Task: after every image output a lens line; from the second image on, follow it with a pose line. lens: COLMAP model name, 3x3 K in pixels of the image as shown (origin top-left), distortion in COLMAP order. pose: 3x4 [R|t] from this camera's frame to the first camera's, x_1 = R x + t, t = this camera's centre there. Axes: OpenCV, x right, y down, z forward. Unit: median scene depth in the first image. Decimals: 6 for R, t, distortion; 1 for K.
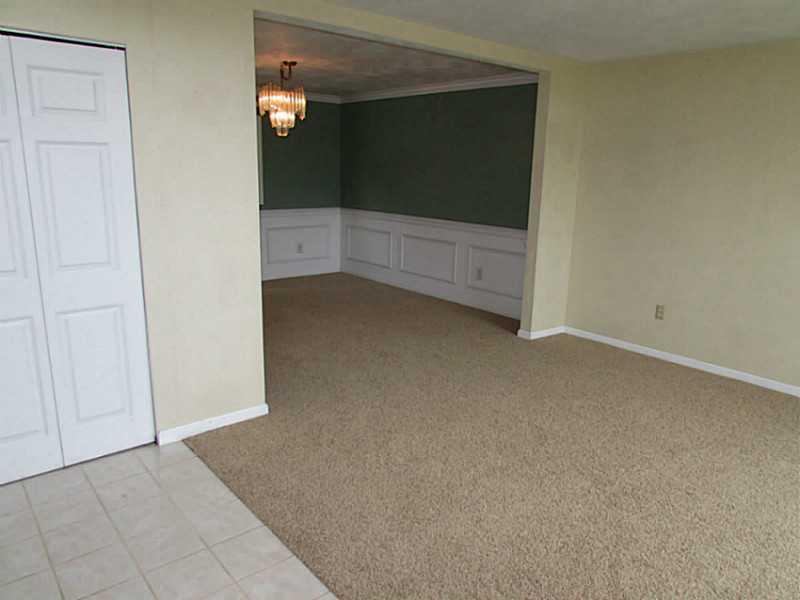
lens RADIAL K [[566.6, 0, 399.1], [0, 566.6, 301.1], [0, 0, 1]] dist [-0.036204, 0.006786]
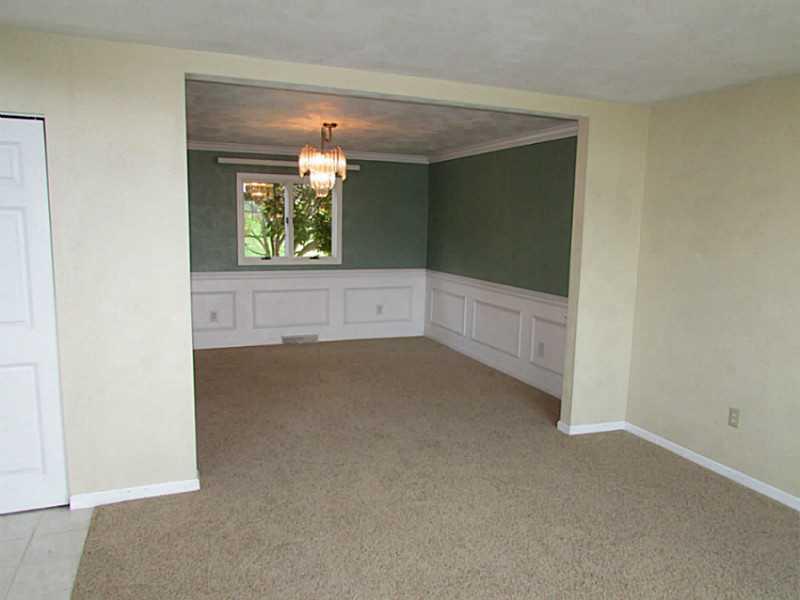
lens RADIAL K [[566.6, 0, 397.5], [0, 566.6, 305.4], [0, 0, 1]] dist [-0.036204, 0.006786]
pose [[0.950750, 0.041263, -0.307201, 0.235961], [-0.069897, 0.994112, -0.082795, -0.033235], [0.301976, 0.100190, 0.948036, 0.125728]]
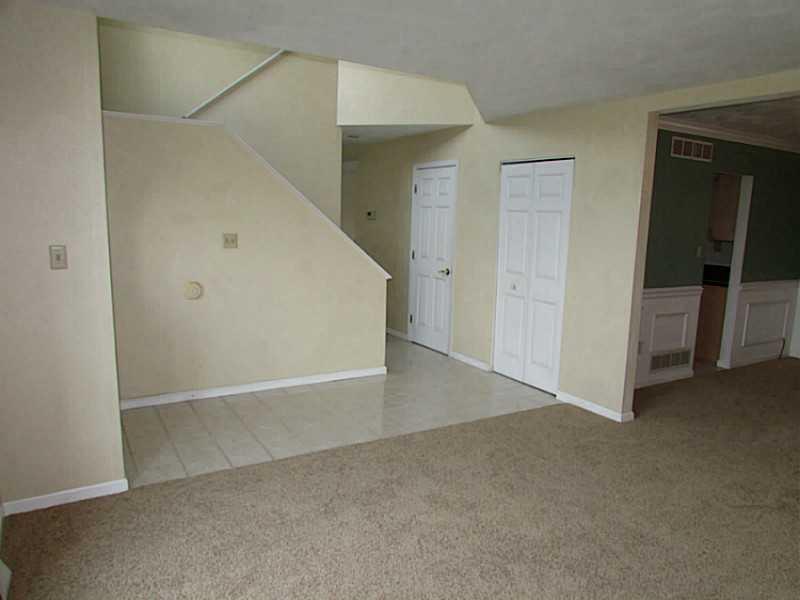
lens RADIAL K [[566.6, 0, 394.5], [0, 566.6, 296.4], [0, 0, 1]] dist [-0.036204, 0.006786]
pose [[-0.163310, 0.122733, -0.978911, 0.693844], [-0.270151, 0.948745, 0.164019, -0.088707], [0.948867, 0.291239, -0.121783, 0.407144]]
